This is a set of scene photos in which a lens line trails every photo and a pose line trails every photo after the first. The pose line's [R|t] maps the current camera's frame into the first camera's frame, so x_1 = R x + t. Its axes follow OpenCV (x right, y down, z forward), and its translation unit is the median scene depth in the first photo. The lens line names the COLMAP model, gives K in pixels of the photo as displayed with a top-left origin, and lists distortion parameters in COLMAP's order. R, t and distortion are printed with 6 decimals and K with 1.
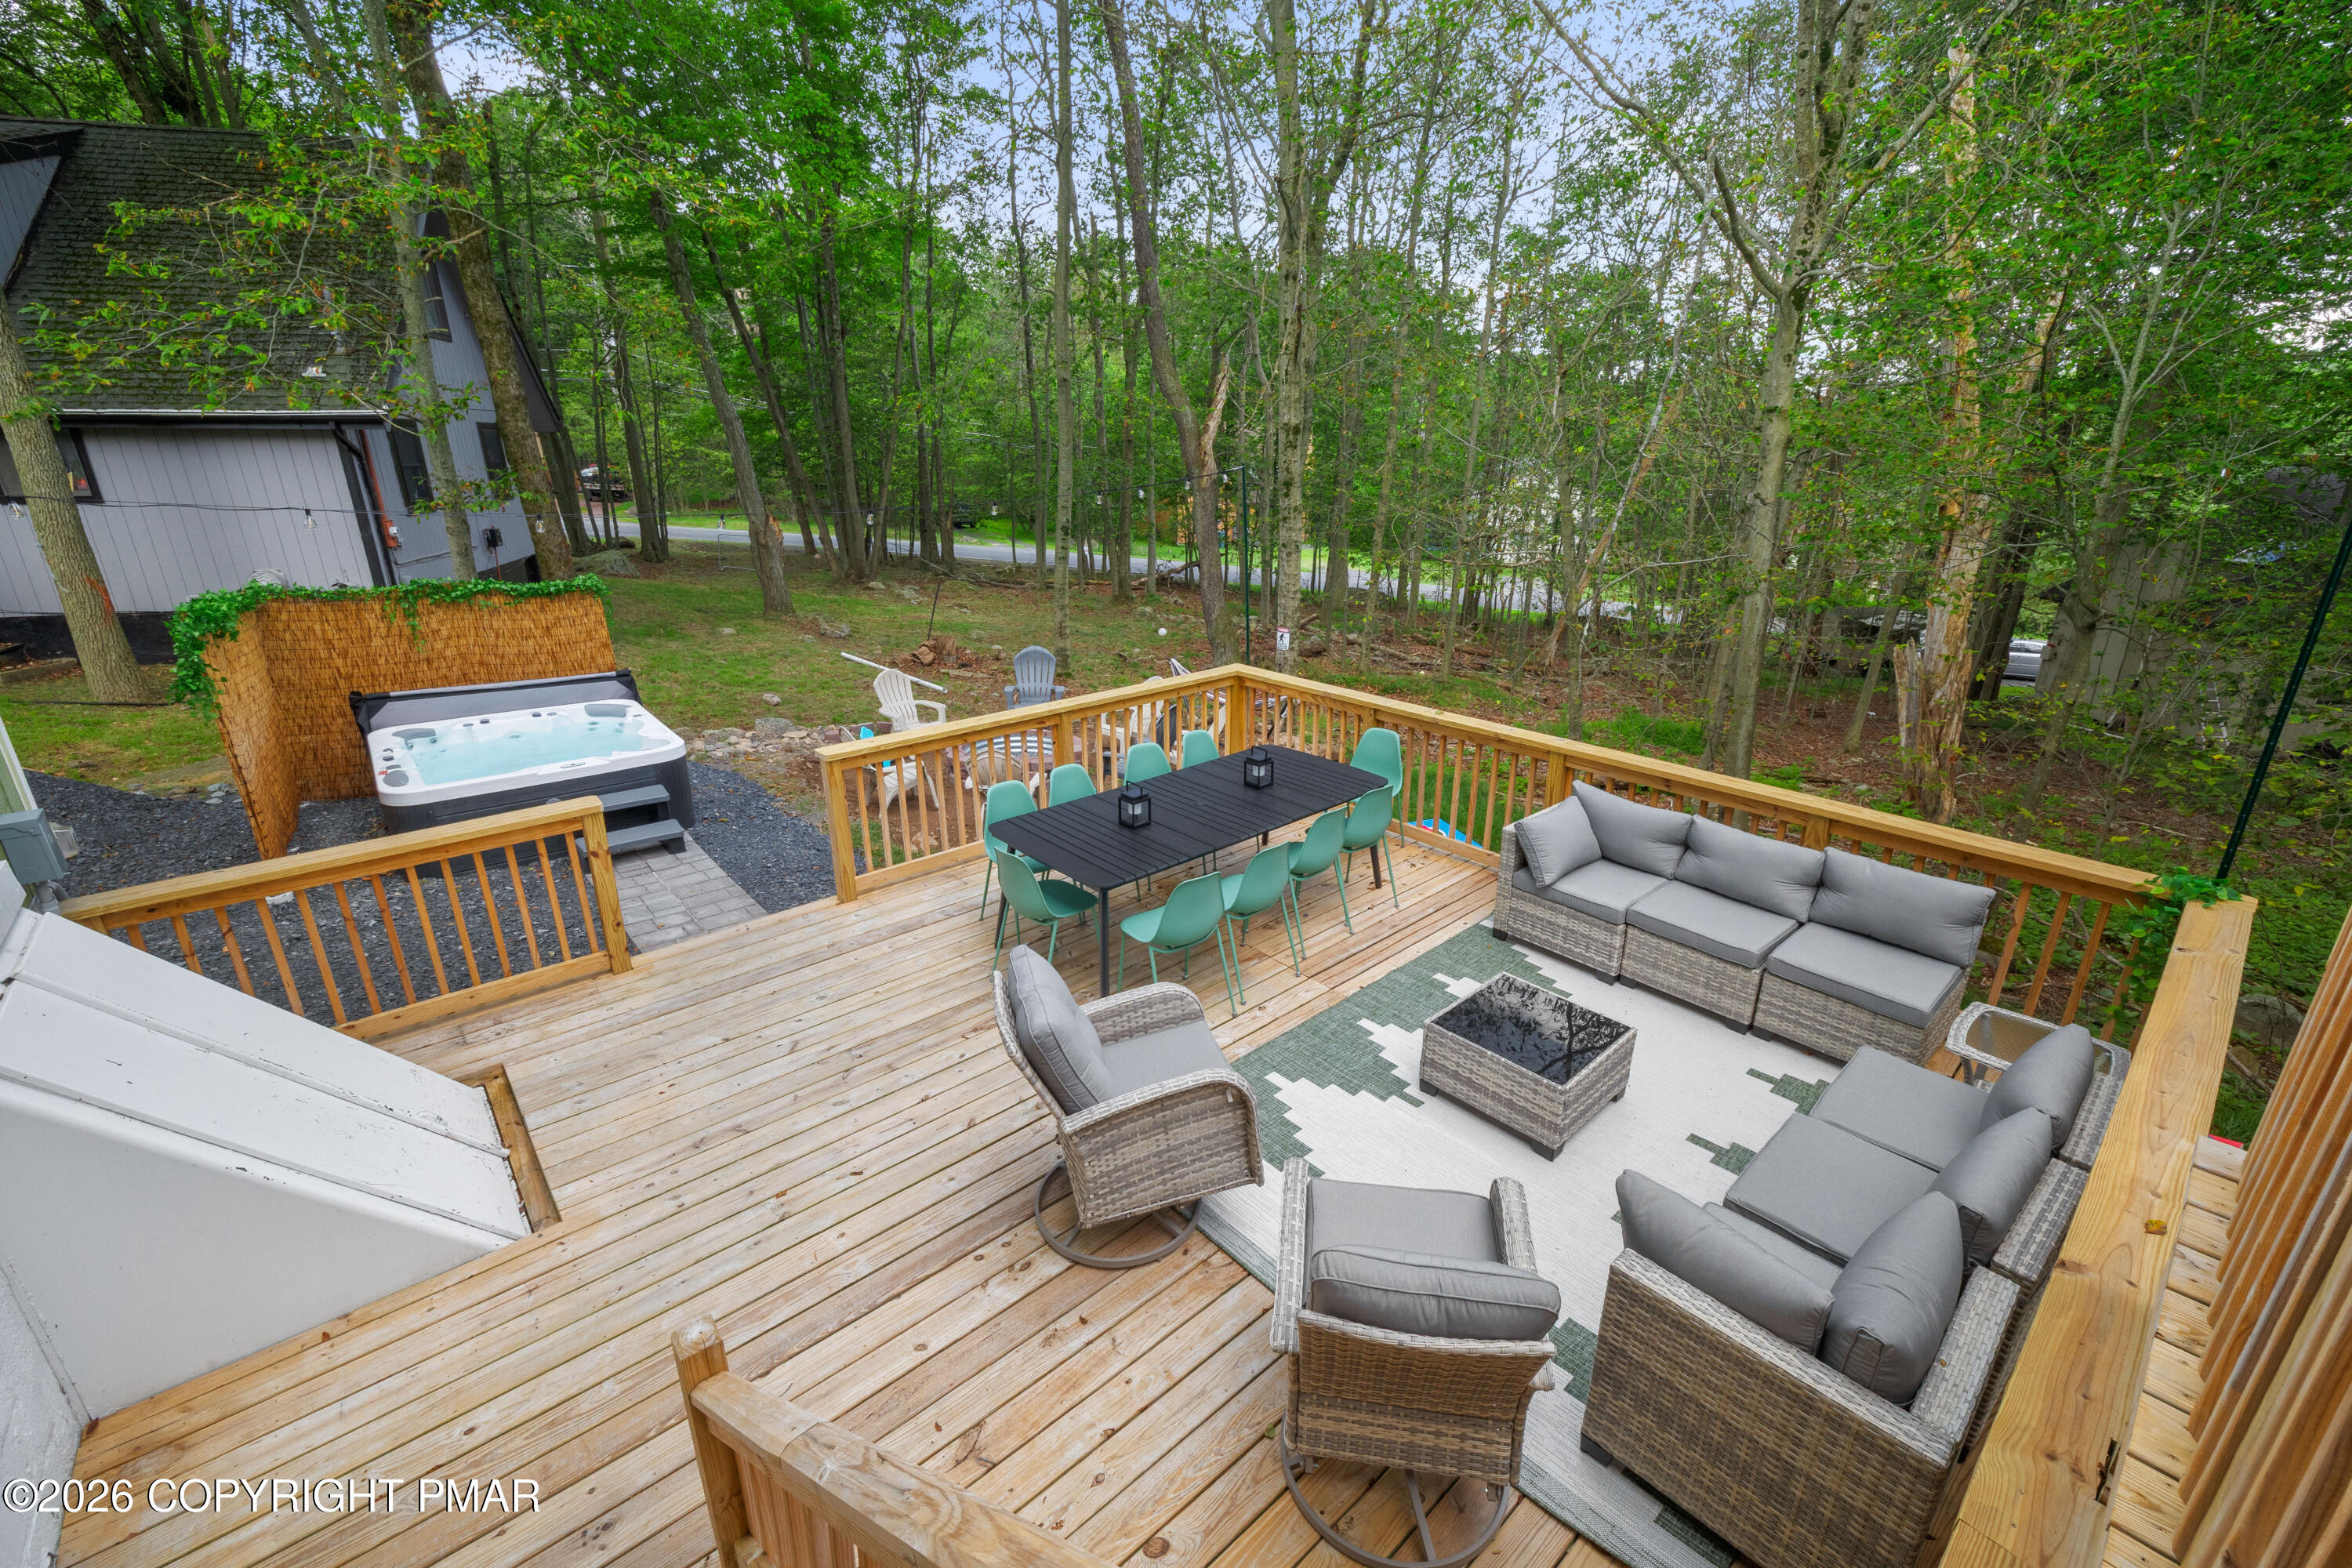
lens RADIAL K [[986.2, 0, 1183.1], [0, 986.2, 781.9], [0, 0, 1]] dist [-0.001119, -0.000237]
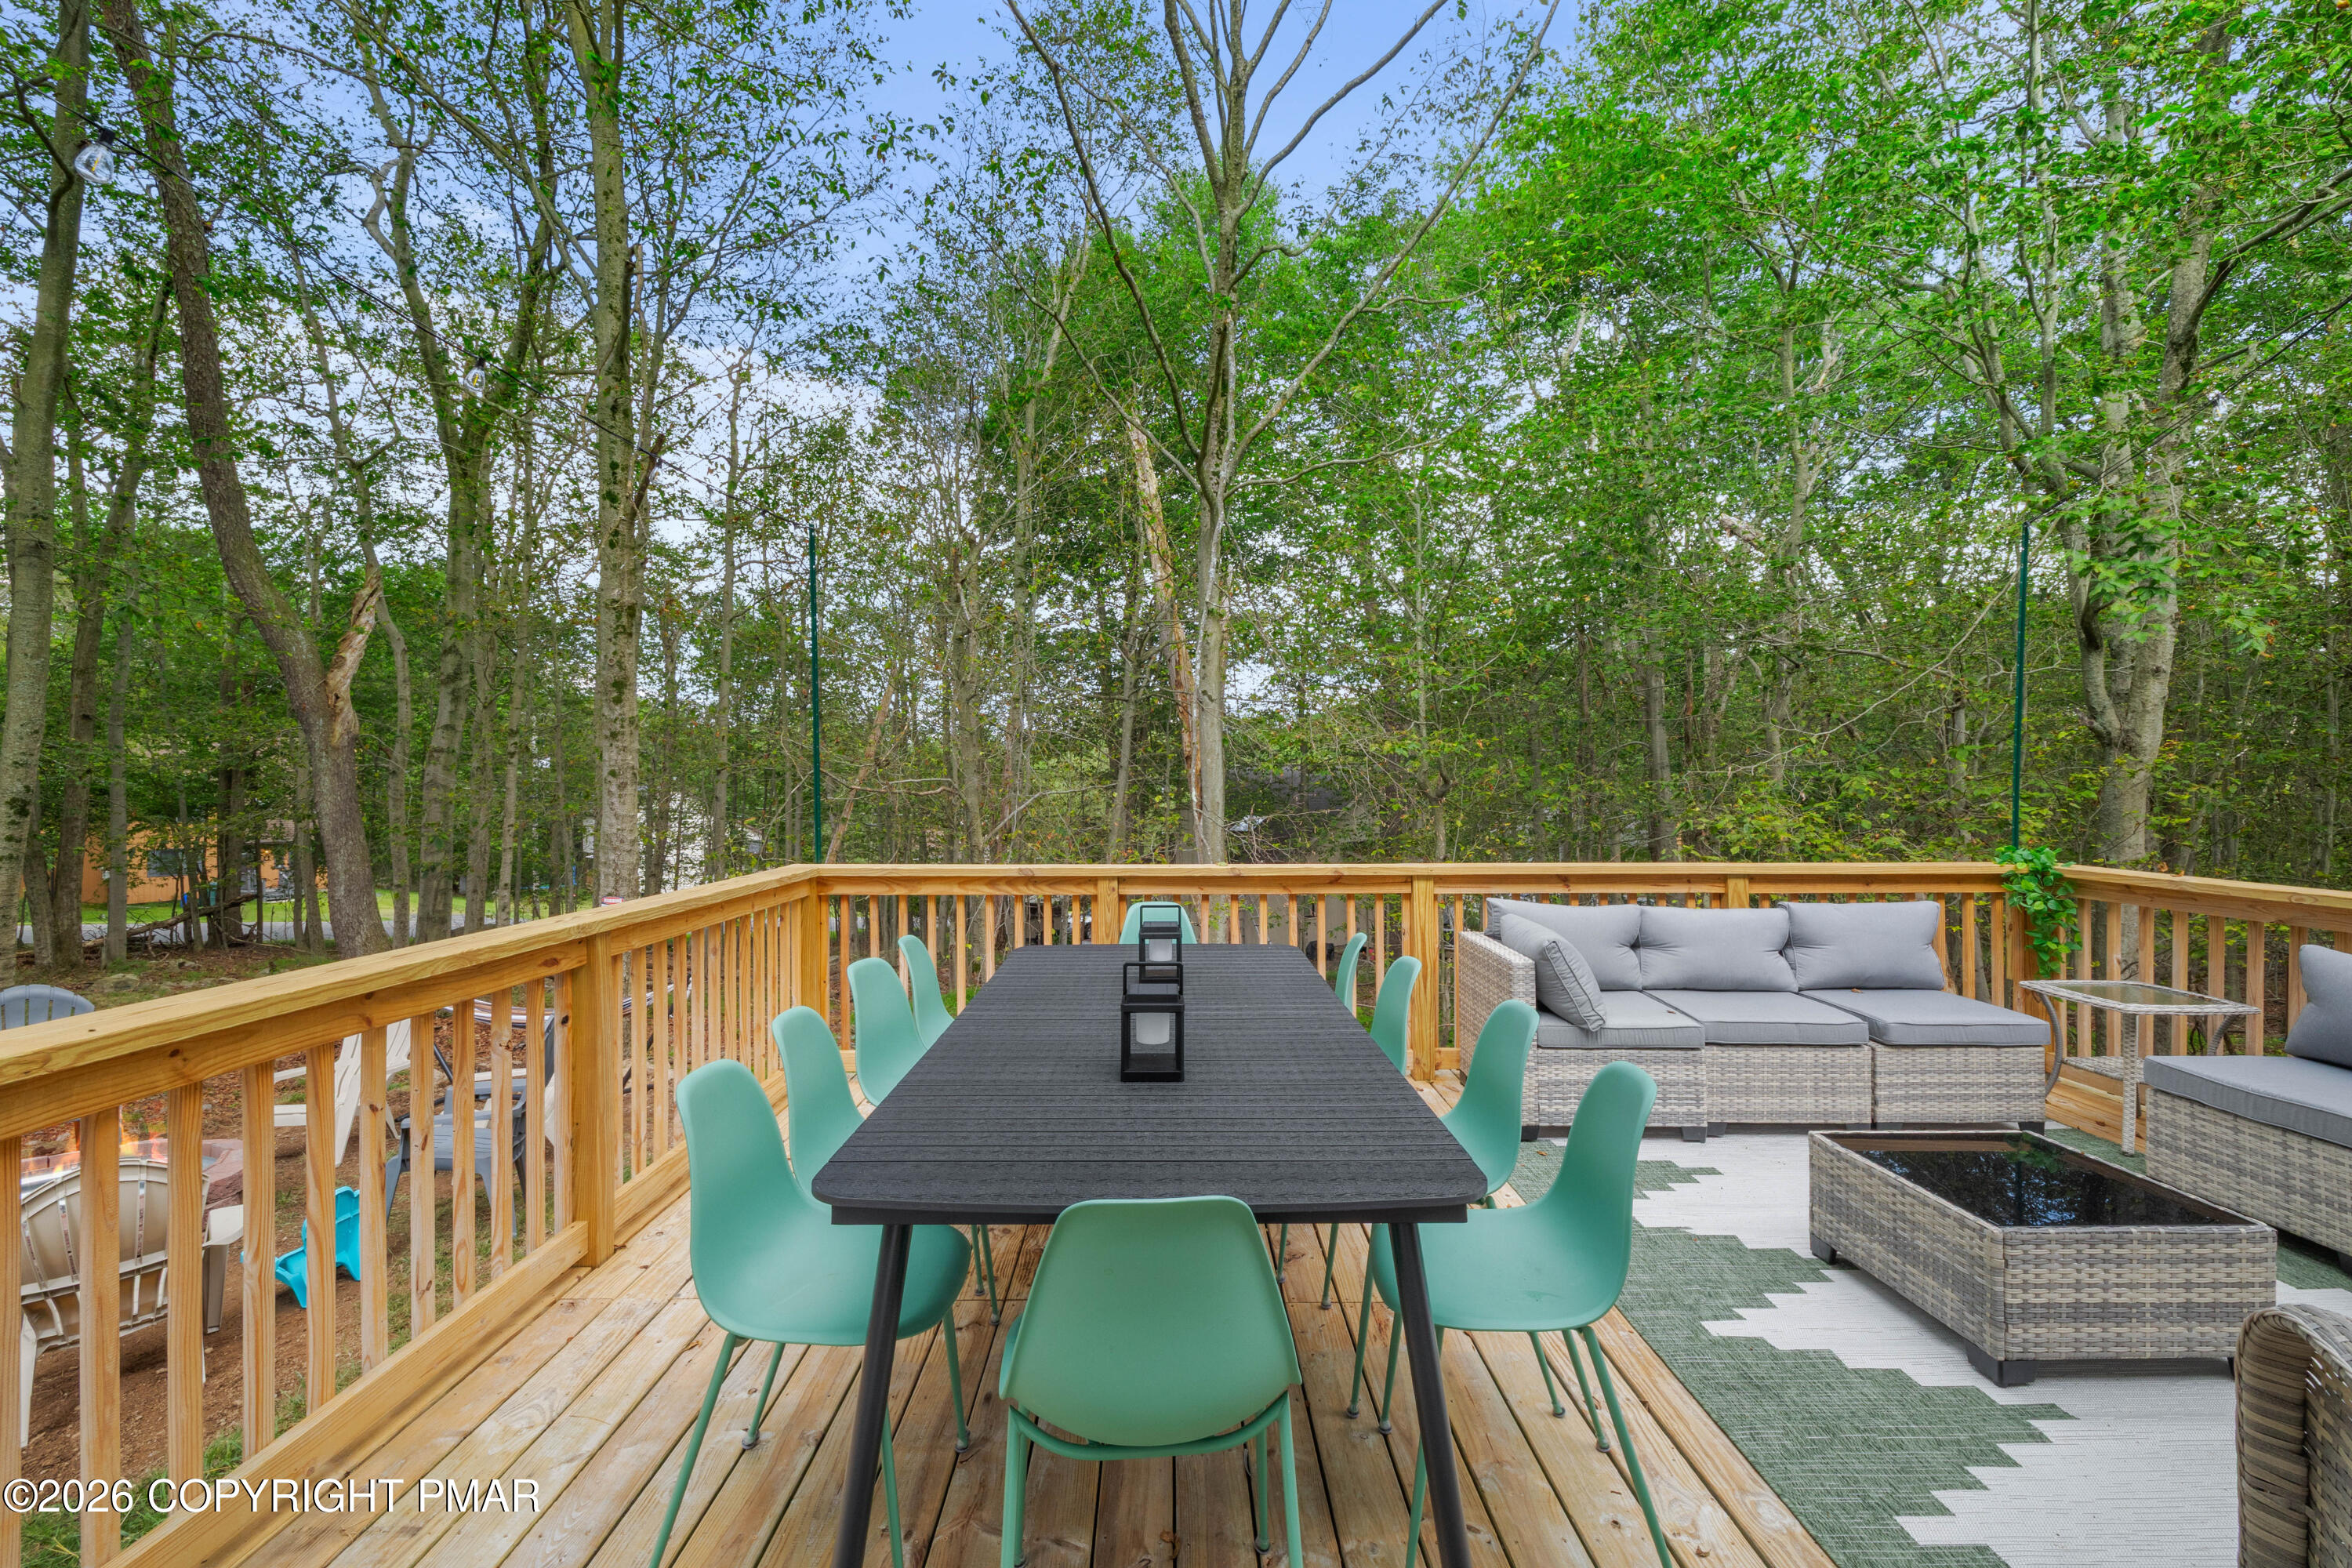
lens RADIAL K [[986.2, 0, 1171.3], [0, 986.2, 792.9], [0, 0, 1]] dist [-0.001119, -0.000237]
pose [[0.663966, 0.002243, 0.747760, -0.214097], [0.243752, 0.944725, -0.219271, 0.017304], [-0.706919, 0.327857, 0.626718, 0.456658]]
